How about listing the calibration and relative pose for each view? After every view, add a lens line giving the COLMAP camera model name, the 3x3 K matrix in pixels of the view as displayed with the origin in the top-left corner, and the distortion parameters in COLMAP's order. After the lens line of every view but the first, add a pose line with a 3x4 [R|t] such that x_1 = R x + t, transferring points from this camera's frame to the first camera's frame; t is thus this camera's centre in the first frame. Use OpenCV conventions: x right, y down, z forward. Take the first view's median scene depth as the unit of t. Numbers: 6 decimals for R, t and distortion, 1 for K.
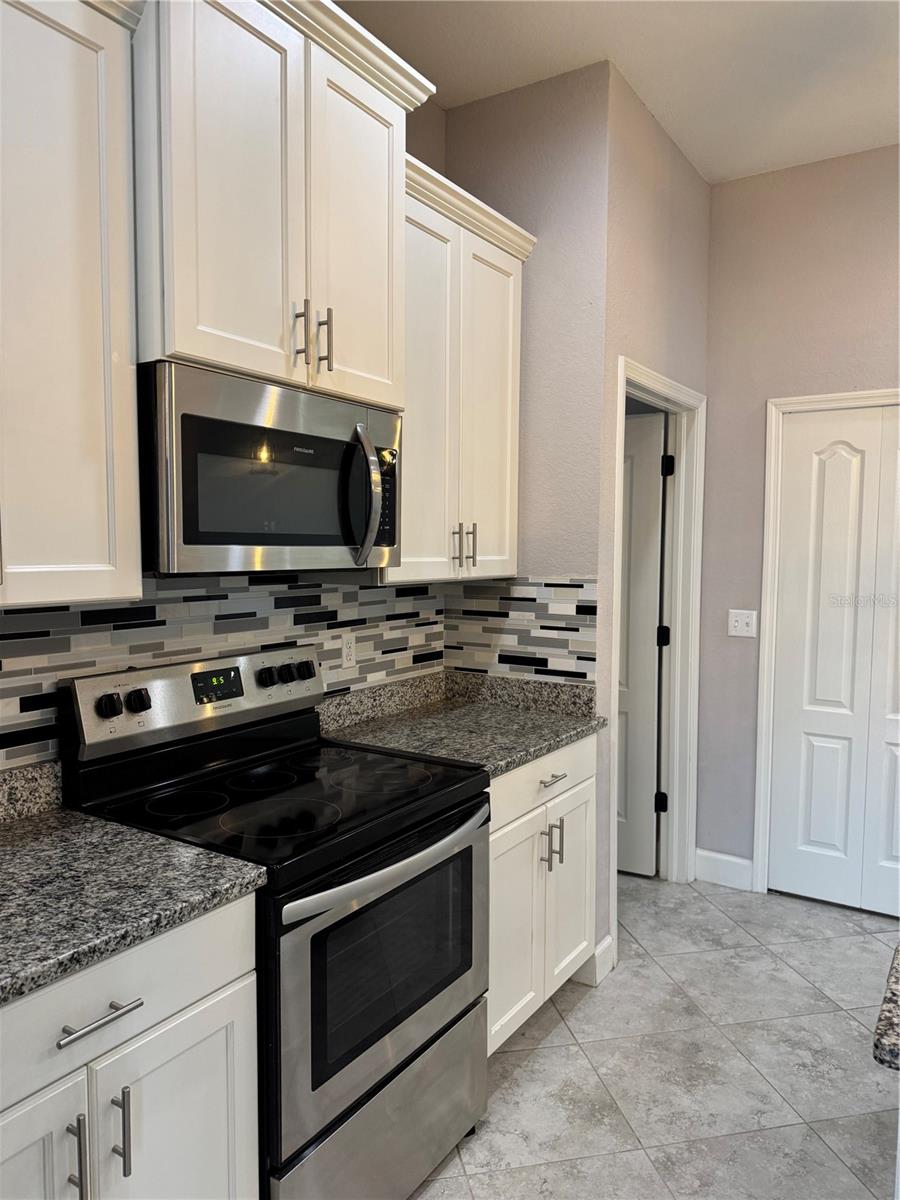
lens RADIAL K [[861.4, 0, 450.0], [0, 861.4, 600.0], [0, 0, 1]] dist [0.147367, -0.182706]
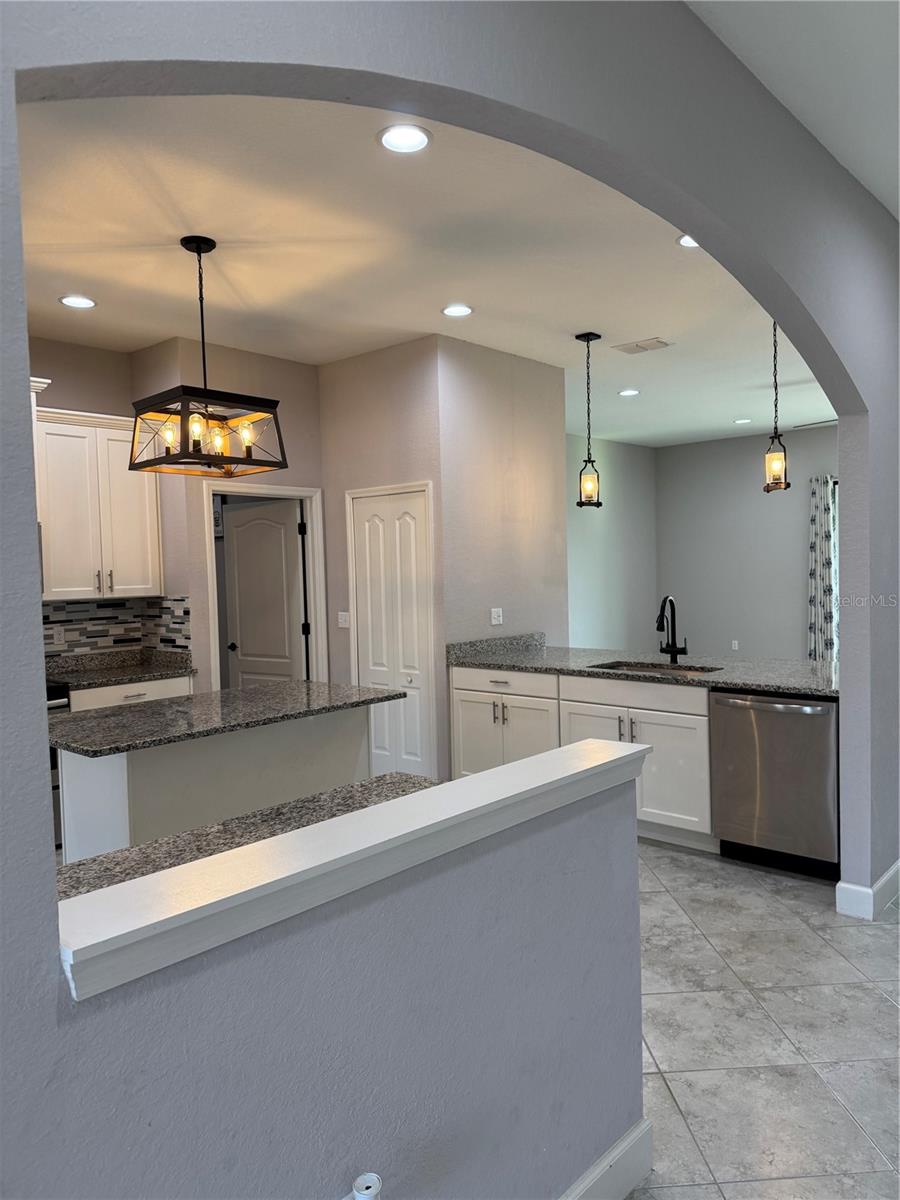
lens RADIAL K [[860.6, 0, 451.5], [0, 860.6, 604.9], [0, 0, 1]] dist [0.154362, -0.162736]
pose [[0.987842, -0.023498, -0.153676, 1.002936], [0.020621, 0.999582, -0.020284, 0.043906], [0.154088, 0.016869, 0.987913, -0.792890]]
